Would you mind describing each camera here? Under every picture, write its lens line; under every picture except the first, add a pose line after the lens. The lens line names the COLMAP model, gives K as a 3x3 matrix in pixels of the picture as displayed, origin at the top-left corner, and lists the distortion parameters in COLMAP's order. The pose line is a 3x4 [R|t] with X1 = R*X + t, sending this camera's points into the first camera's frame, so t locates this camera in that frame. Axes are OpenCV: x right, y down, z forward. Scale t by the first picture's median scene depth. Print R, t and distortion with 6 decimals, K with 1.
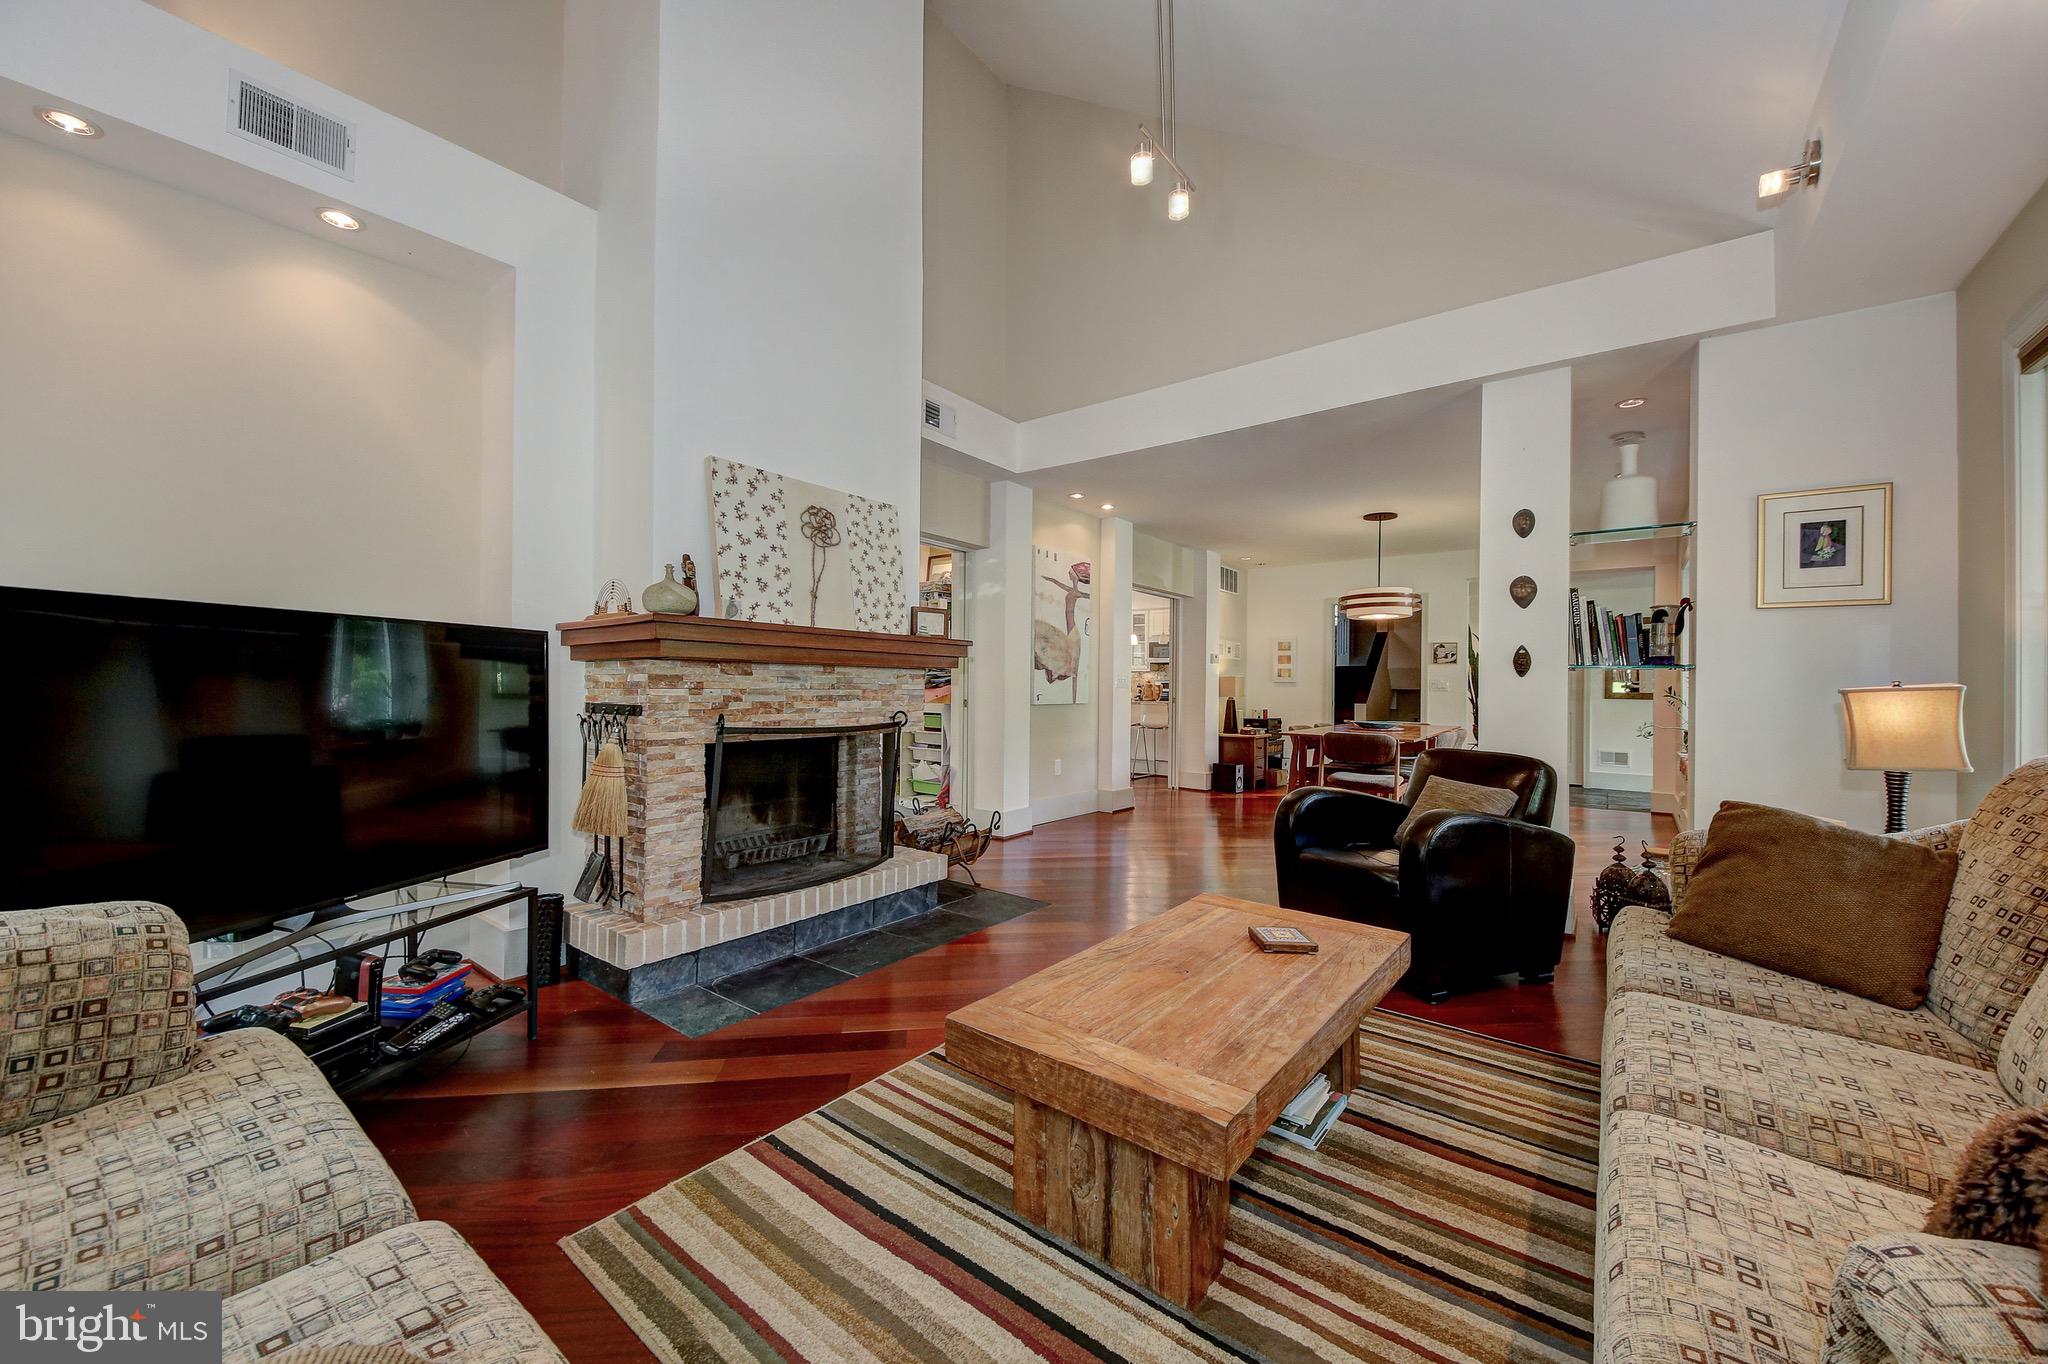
lens RADIAL K [[749.8, 0, 1022.0], [0, 749.8, 683.5], [0, 0, 1]] dist [-0.000317, -0.000106]
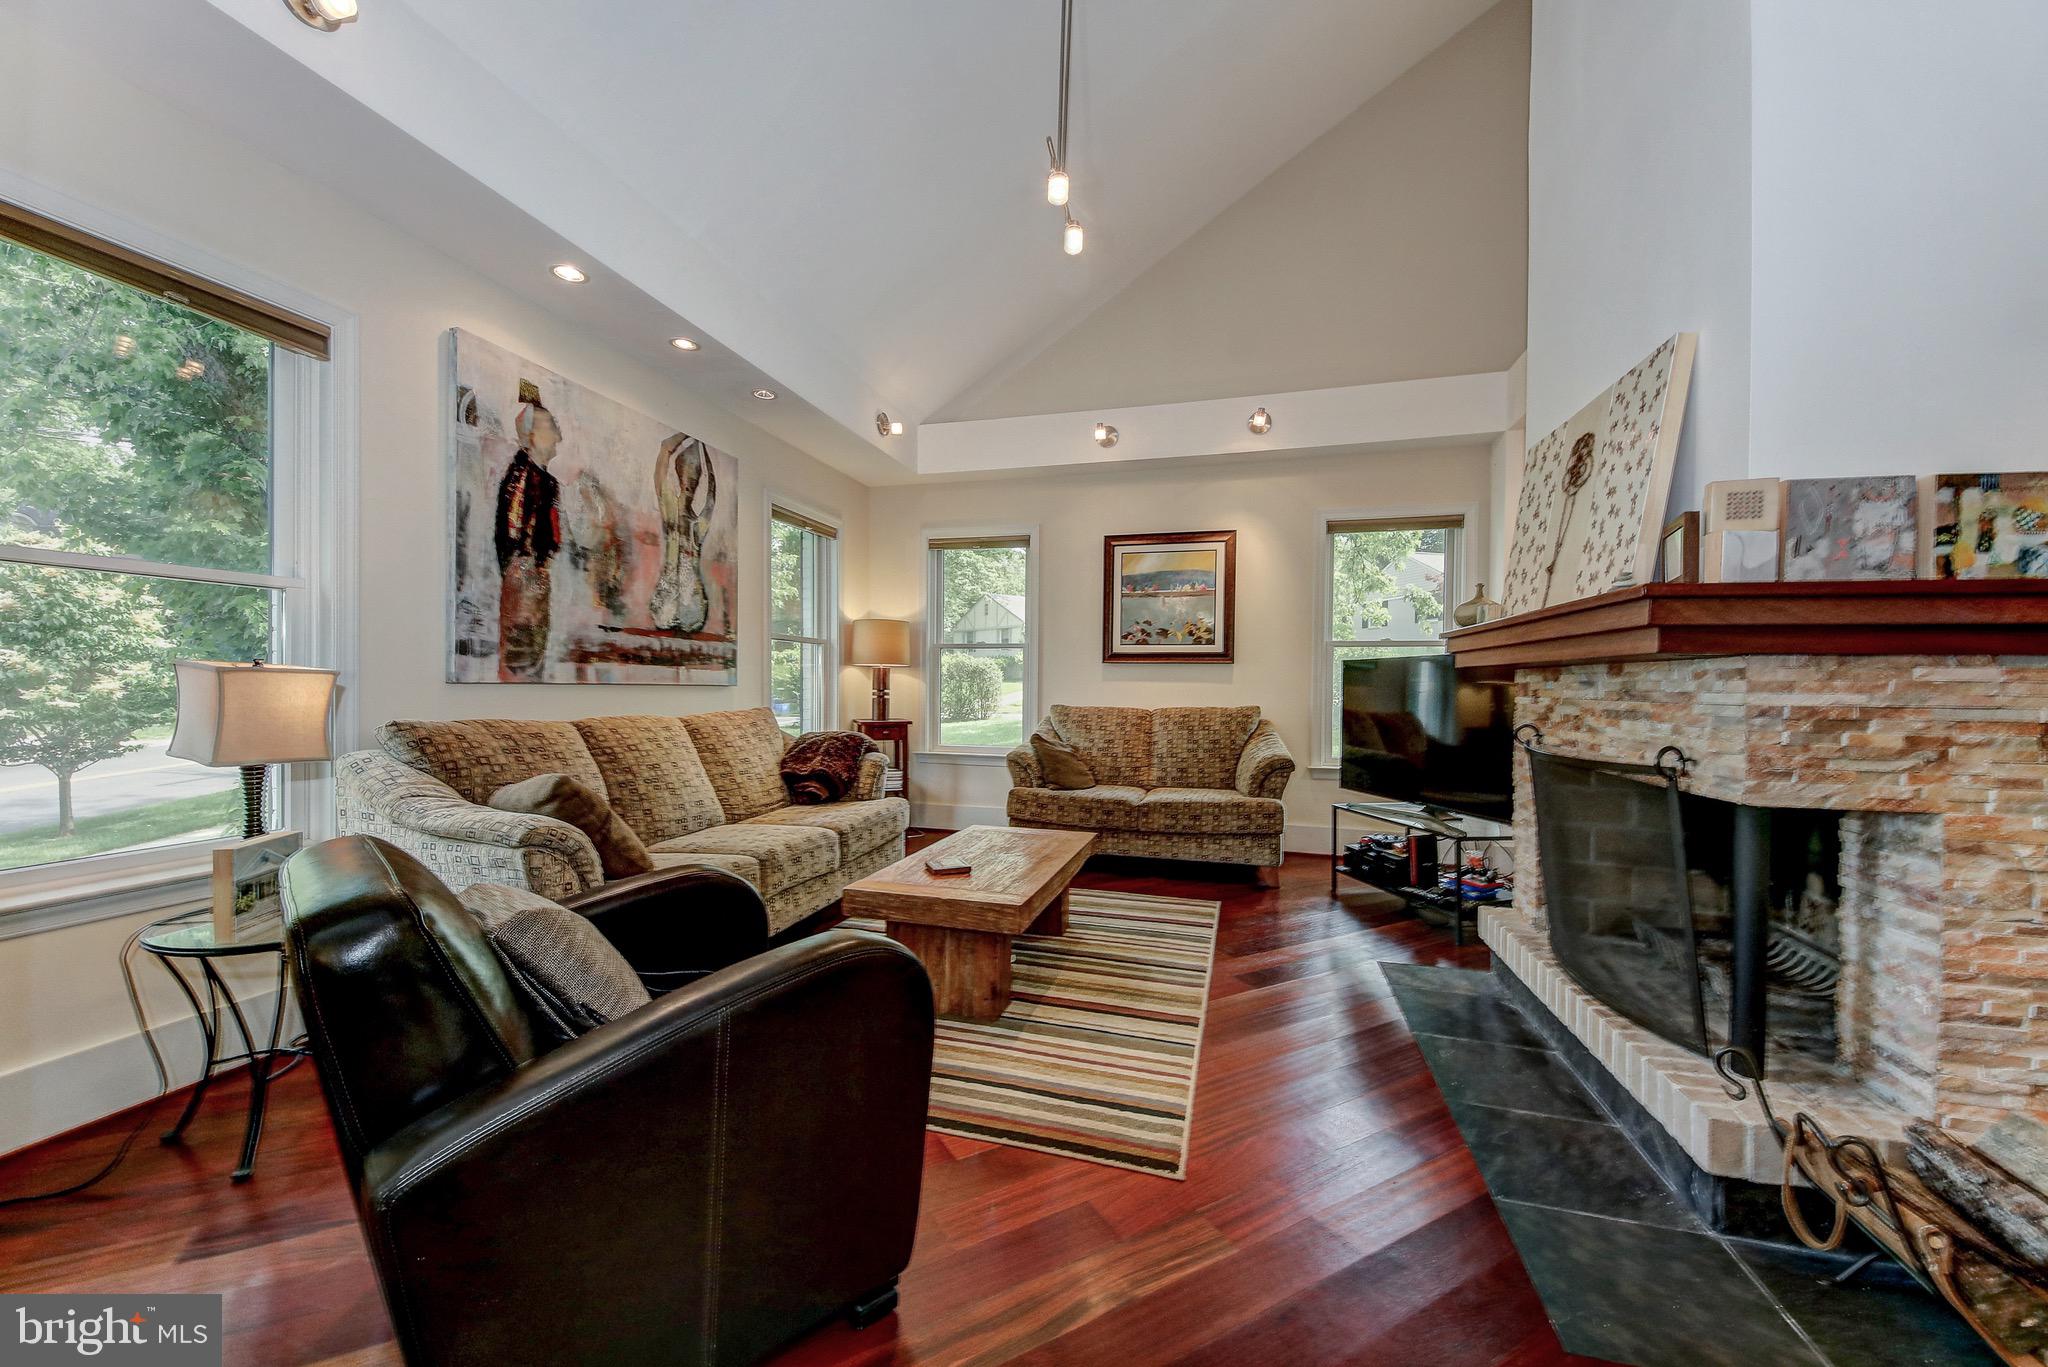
lens RADIAL K [[749.8, 0, 1022.9], [0, 749.8, 687.2], [0, 0, 1]] dist [-0.000317, -0.000106]
pose [[-0.935150, -0.016319, -0.353875, 0.223326], [-0.017660, 0.999844, 0.000562, 0.003264], [0.353811, 0.006775, -0.935292, 0.732904]]
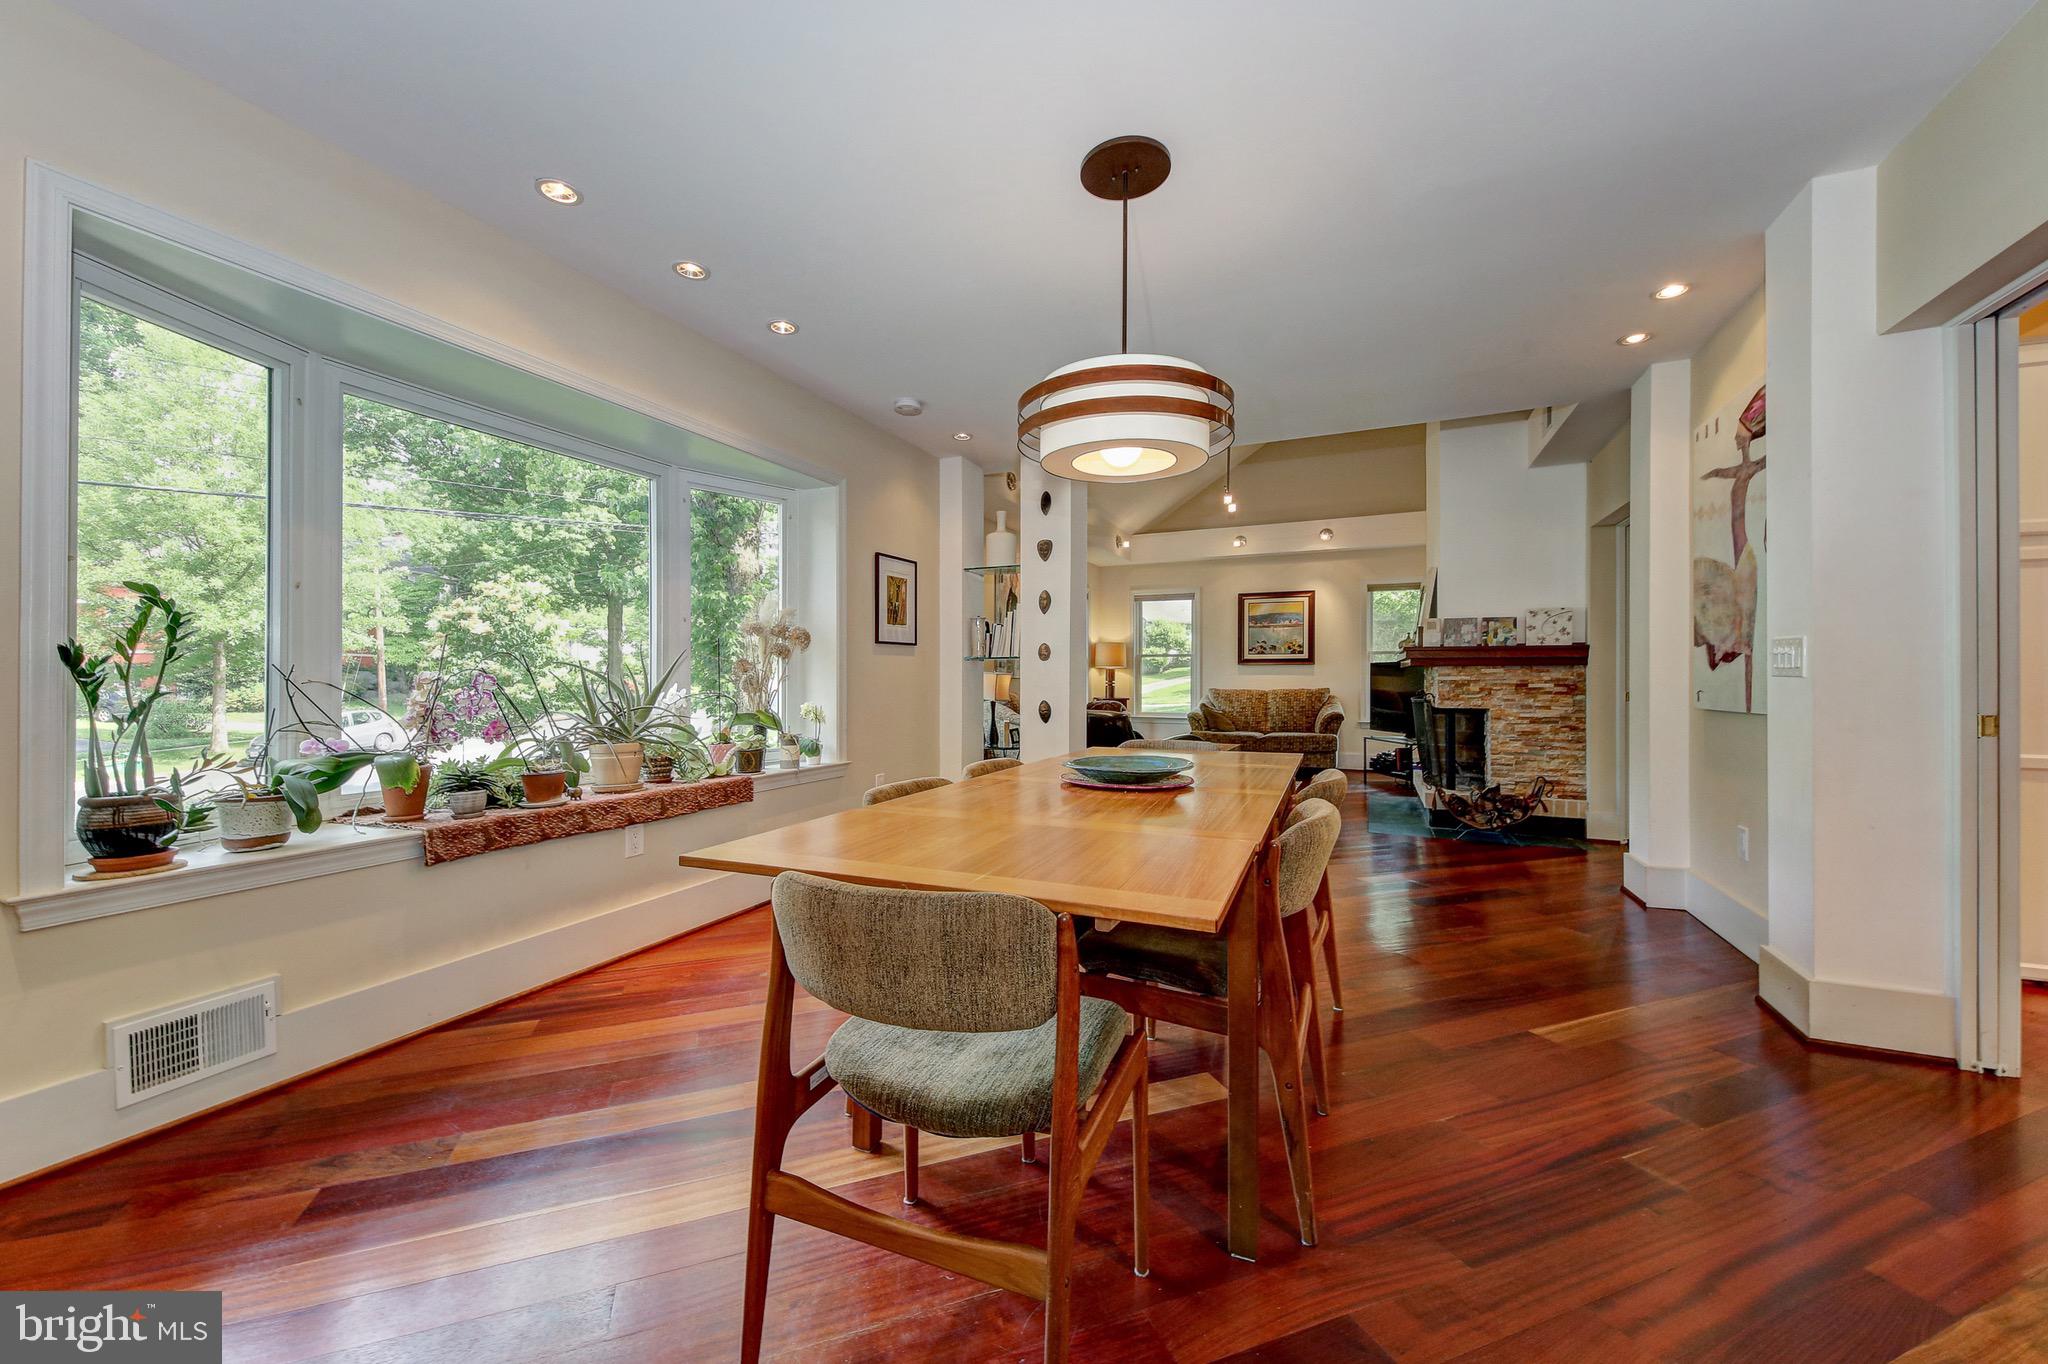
lens RADIAL K [[749.8, 0, 1022.1], [0, 749.8, 670.6], [0, 0, 1]] dist [-0.000317, -0.000106]
pose [[-0.977057, -0.013227, -0.212568, 0.639500], [-0.010547, 0.999850, -0.013737, 0.012938], [0.212718, -0.011180, -0.977050, 1.446804]]
